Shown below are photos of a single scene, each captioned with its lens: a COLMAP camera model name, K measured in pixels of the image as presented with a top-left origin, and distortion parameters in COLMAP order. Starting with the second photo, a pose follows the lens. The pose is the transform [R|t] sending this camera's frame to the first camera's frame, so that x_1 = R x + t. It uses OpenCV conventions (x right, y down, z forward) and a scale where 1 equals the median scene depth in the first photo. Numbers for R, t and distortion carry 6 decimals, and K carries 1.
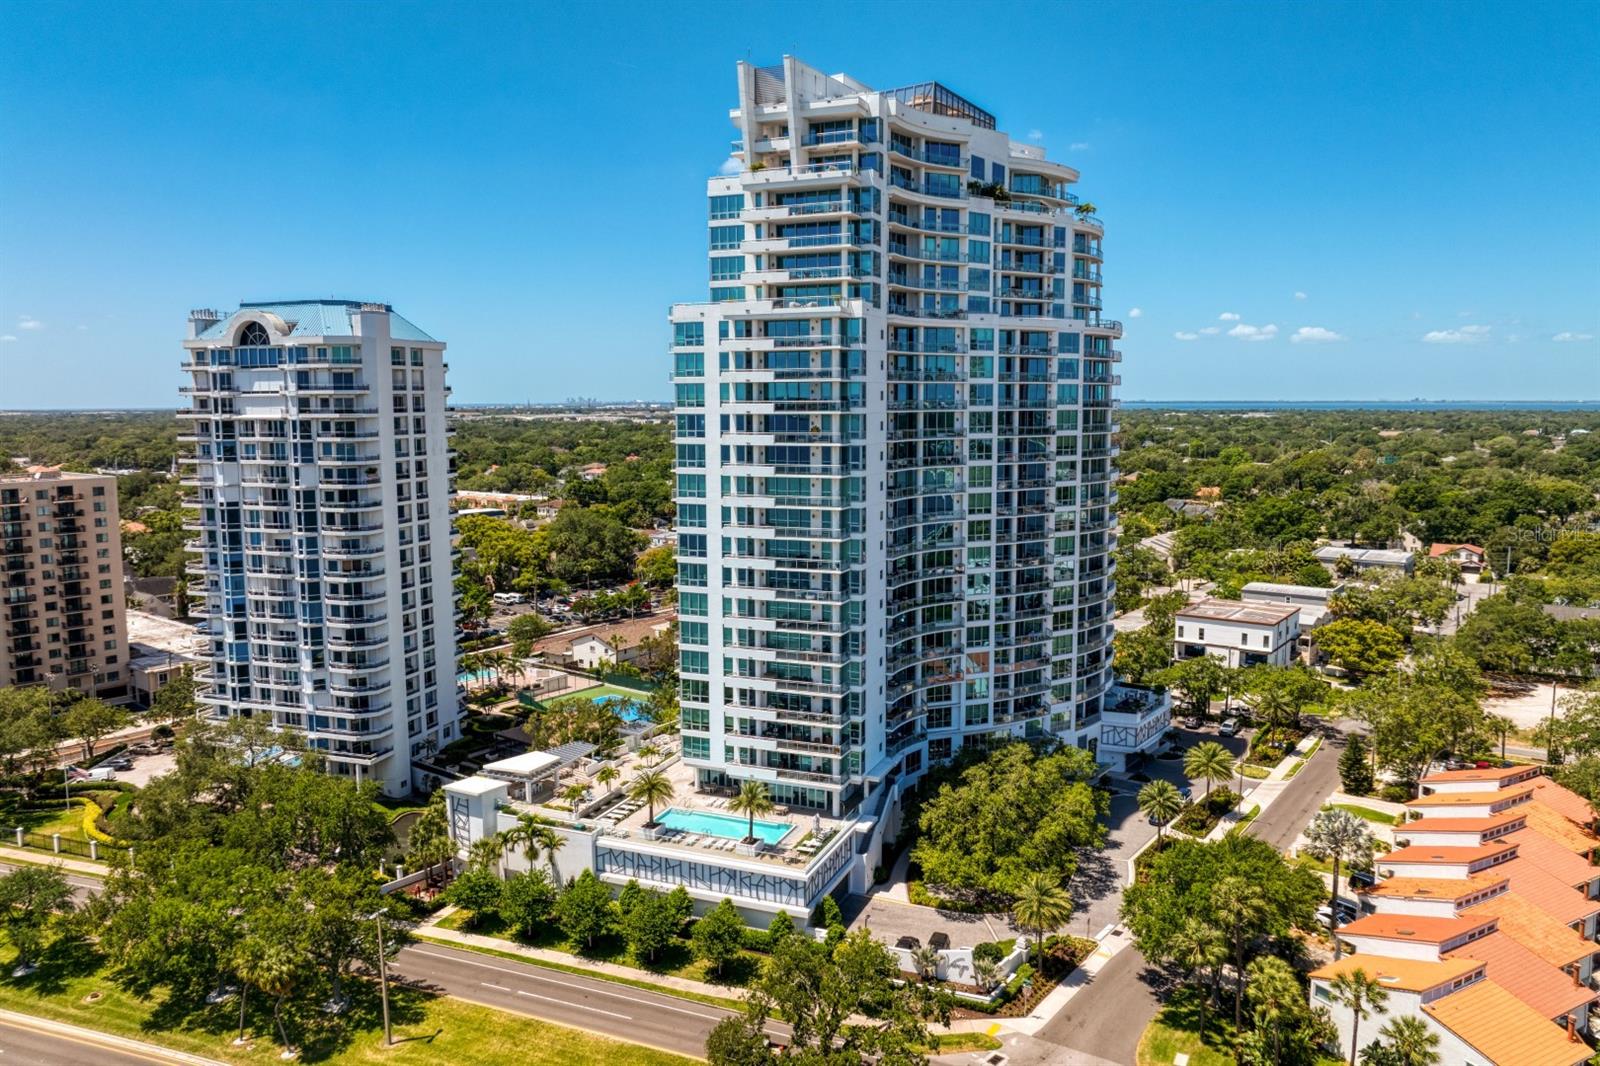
lens RADIAL K [[1135.8, 0, 805.6], [0, 1135.8, 528.8], [0, 0, 1]] dist [-0.044570, 0.000763]
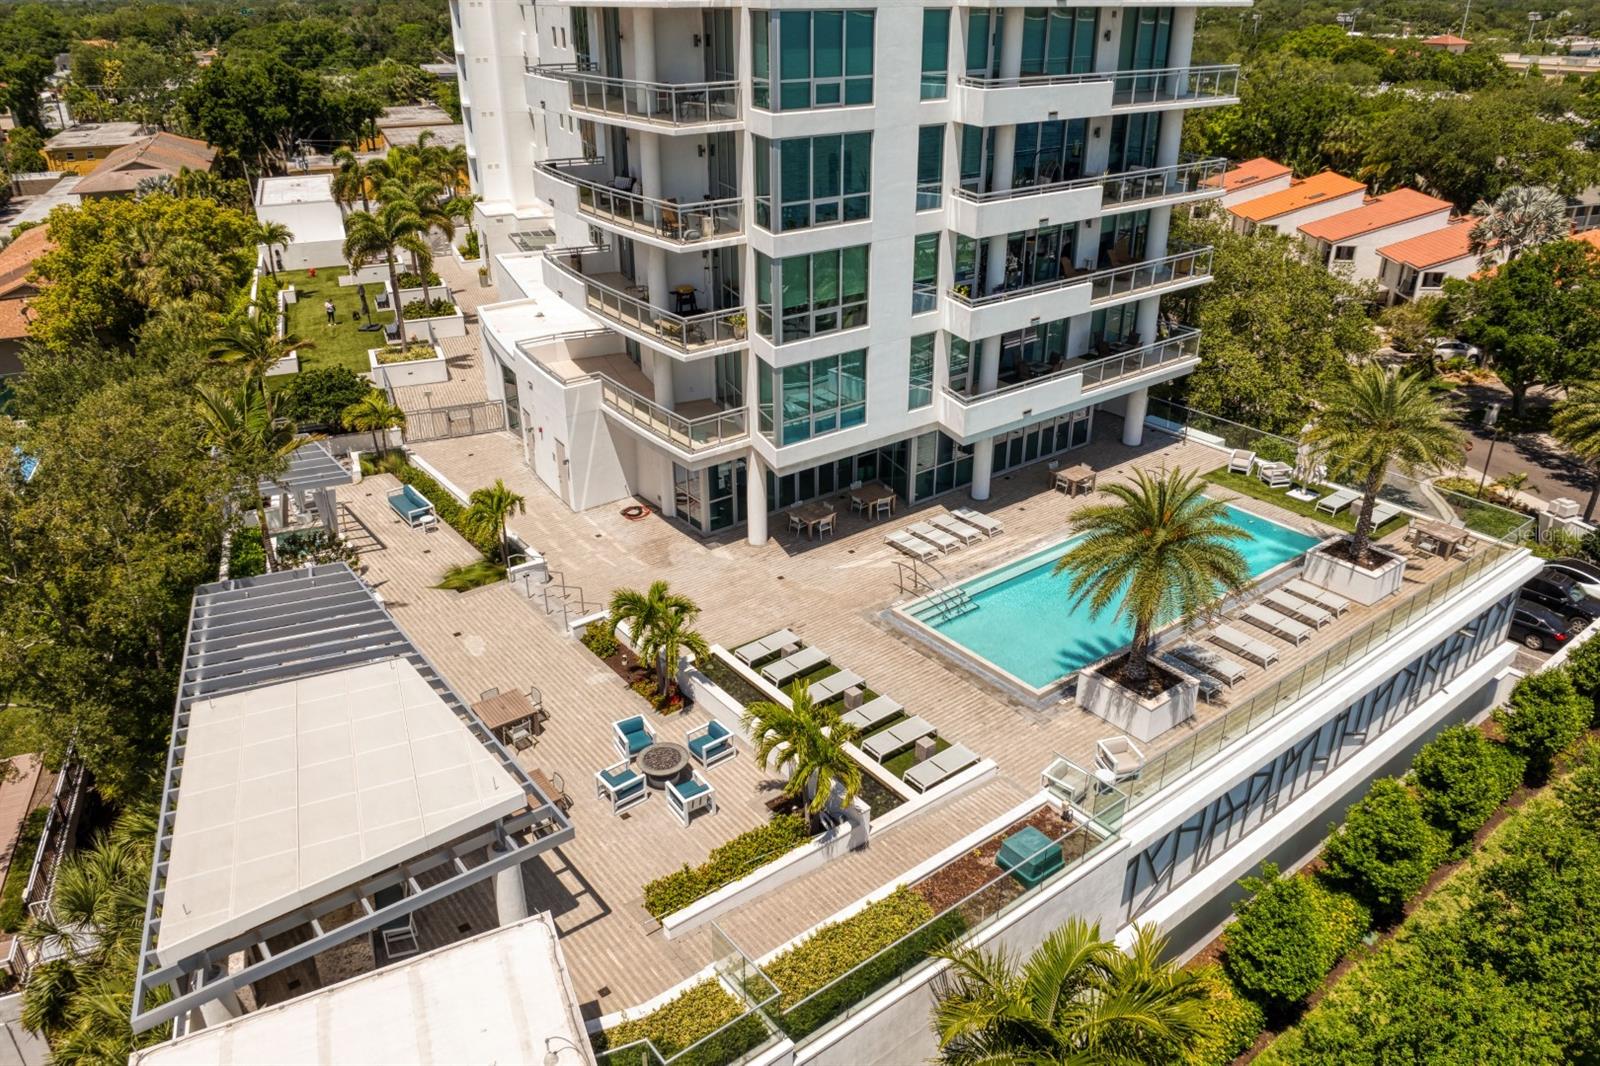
lens RADIAL K [[1117.5, 0, 800.0], [0, 1117.5, 533.0], [0, 0, 1]] dist [-0.038484, 0.002284]
pose [[0.498681, -0.373721, 0.782081, -0.302510], [0.098935, 0.920921, 0.376982, 0.110510], [-0.861121, -0.110619, 0.496220, 0.797962]]
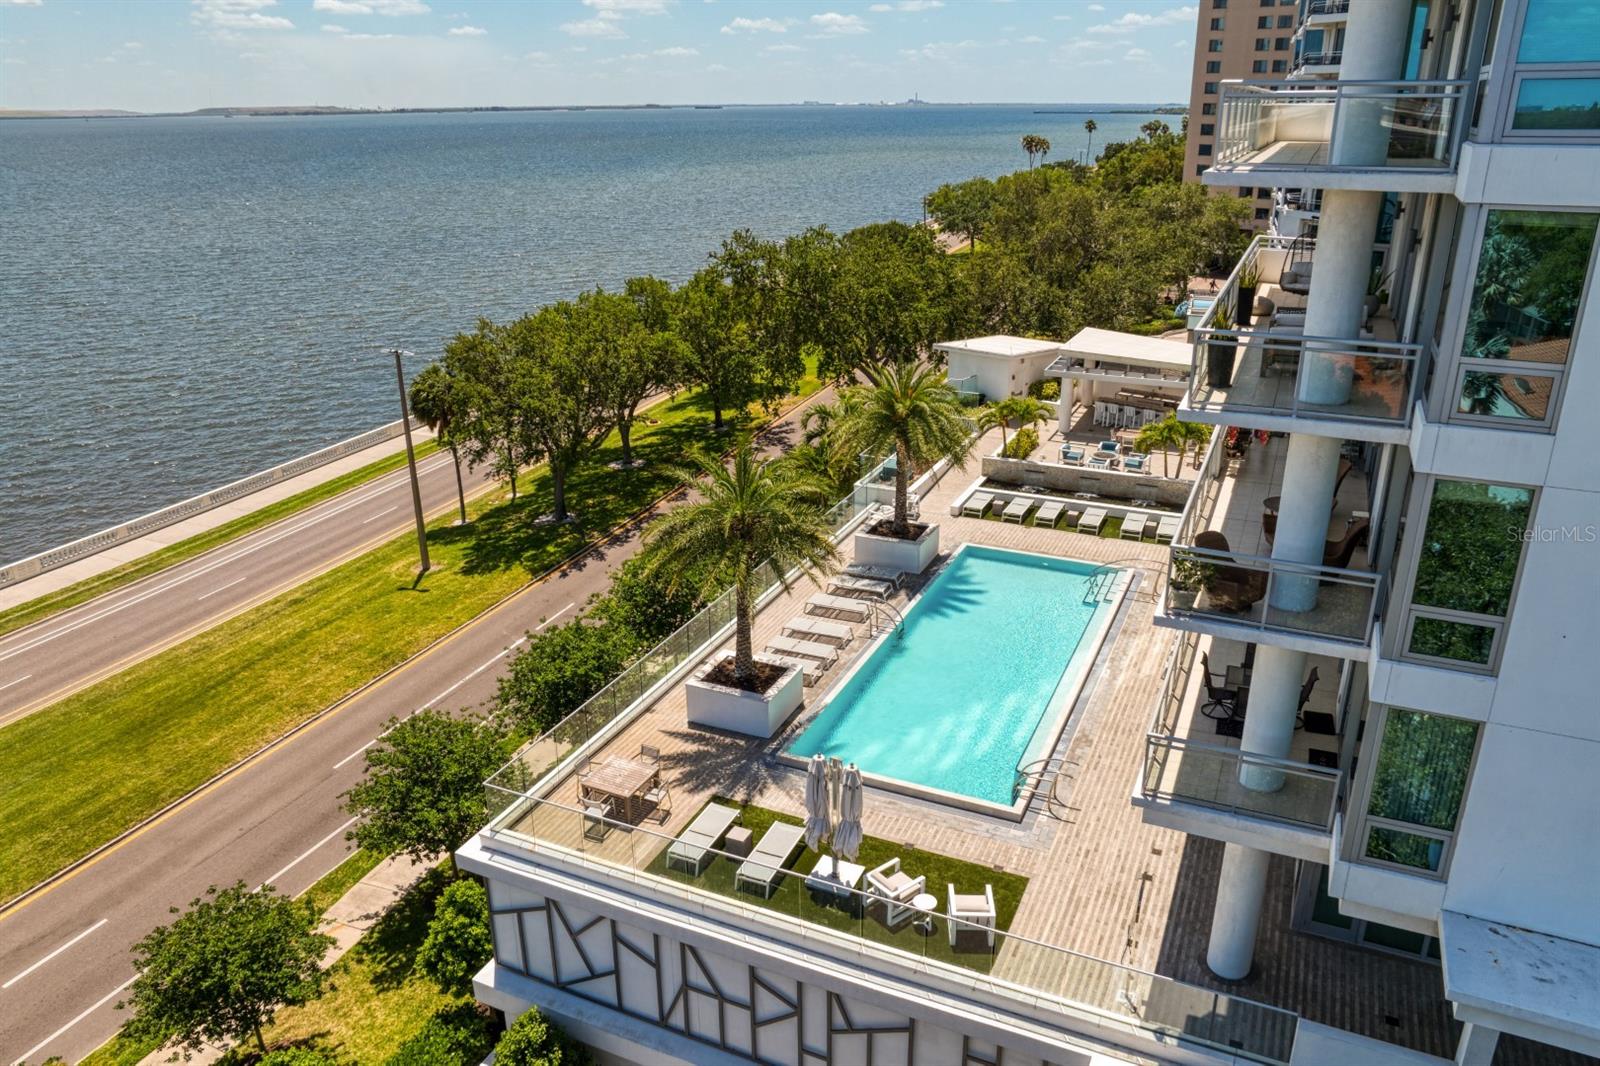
lens RADIAL K [[1117.5, 0, 800.0], [0, 1117.5, 533.0], [0, 0, 1]] dist [-0.038484, 0.002284]
pose [[-0.050396, 0.363322, -0.930300, 0.139266], [-0.109547, 0.923852, 0.366738, 0.124983], [0.992703, 0.120394, -0.006758, 0.823179]]
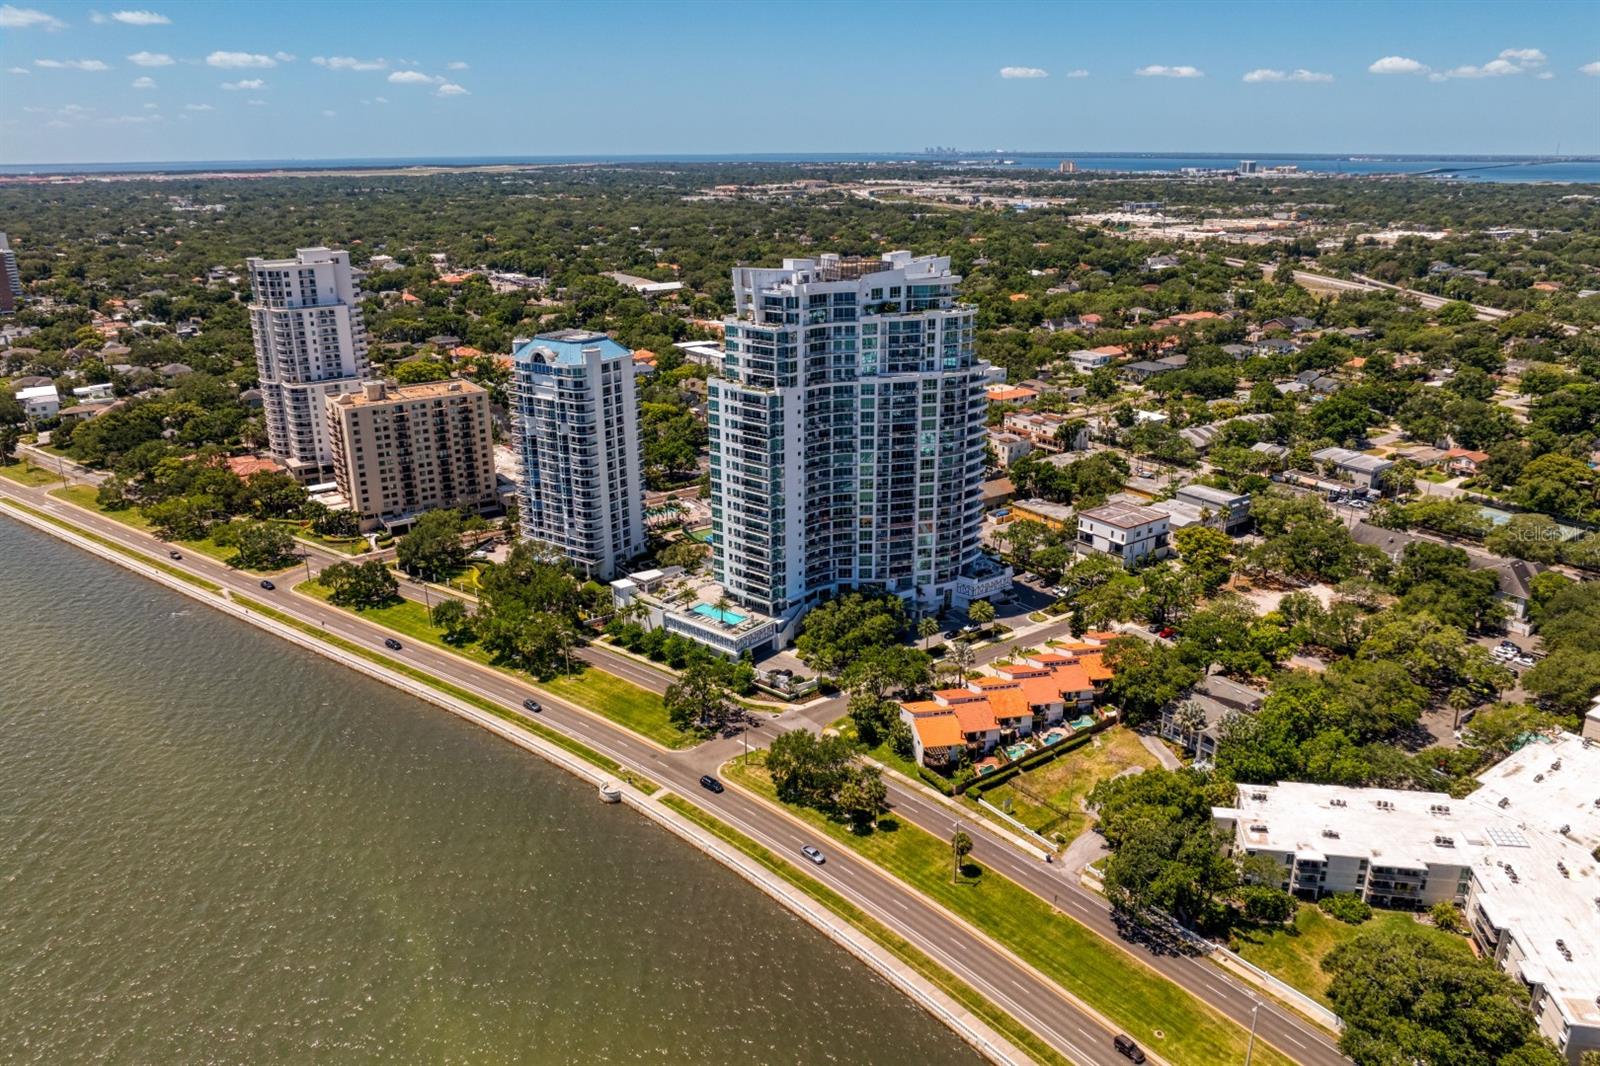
lens RADIAL K [[1132.7, 0, 800.0], [0, 1132.7, 533.0], [0, 0, 1]] dist [-0.038411, 0.007803]
pose [[0.950716, 0.099536, -0.293651, 0.629459], [-0.033714, 0.974642, 0.221214, -0.346793], [0.308223, -0.200412, 0.929964, -0.884619]]
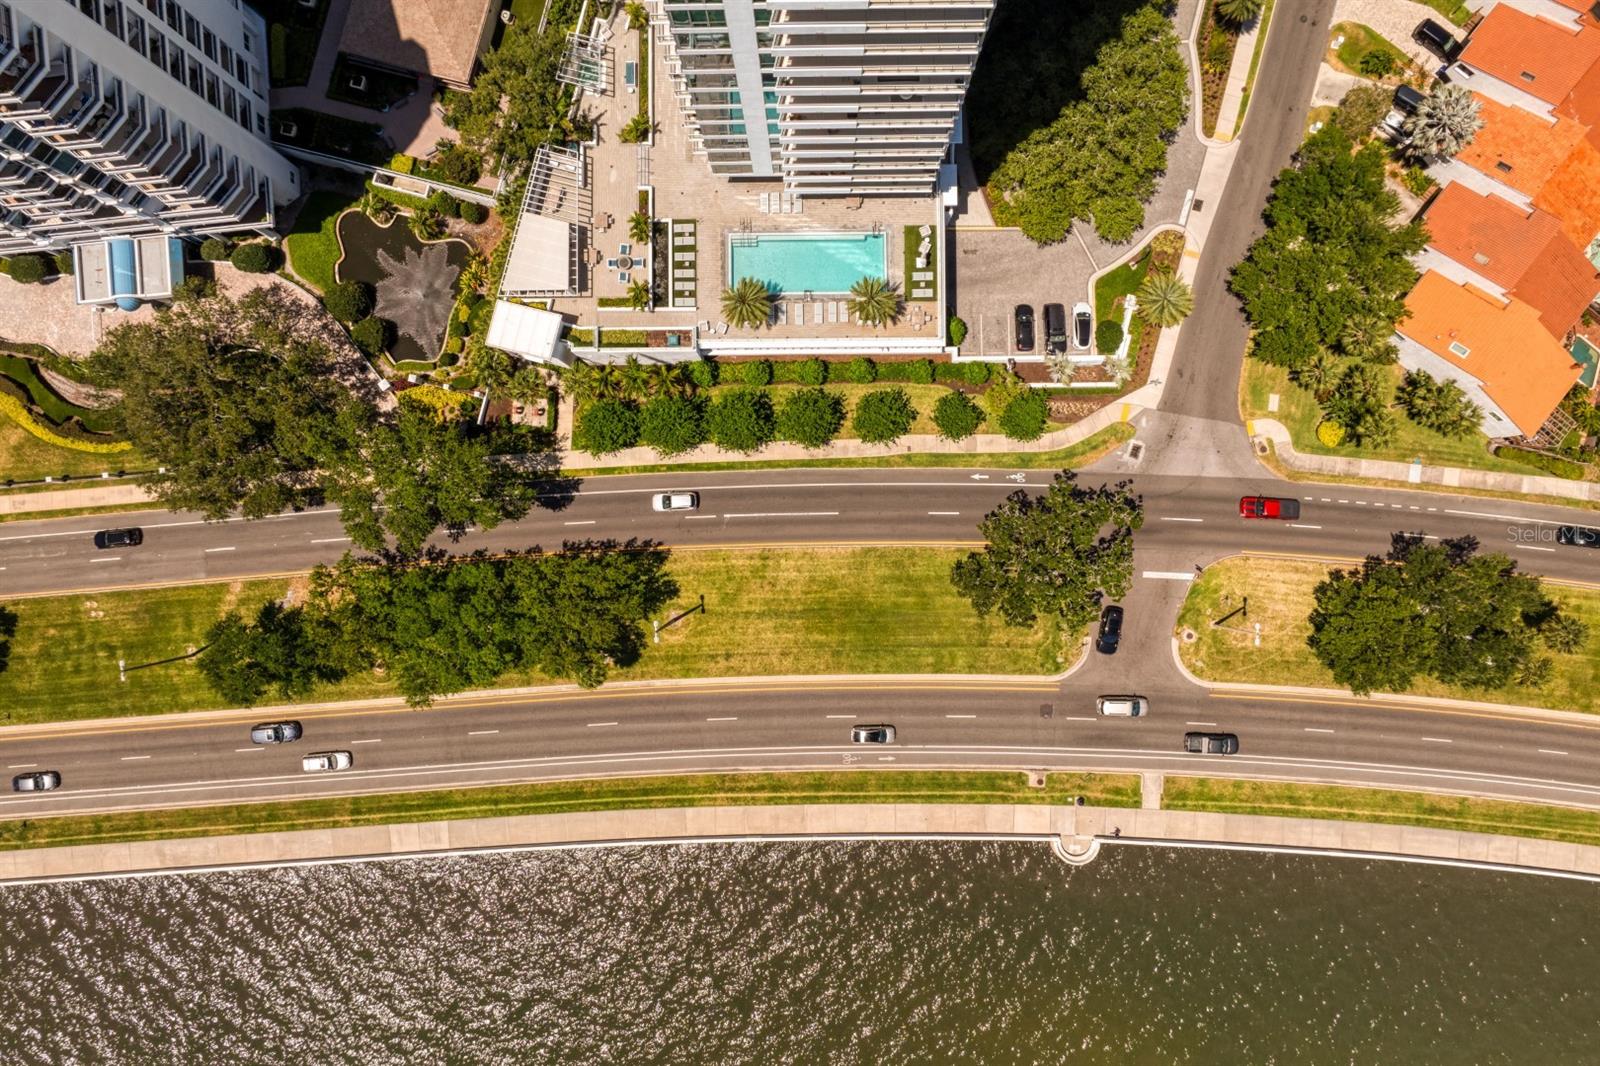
lens RADIAL K [[1139.7, 0, 795.6], [0, 1139.7, 539.3], [0, 0, 1]] dist [-0.049230, 0.010402]
pose [[0.922294, -0.386489, -0.000876, -0.144661], [0.047107, 0.110163, 0.992797, -0.525602], [-0.383608, -0.915691, 0.119809, 0.598523]]
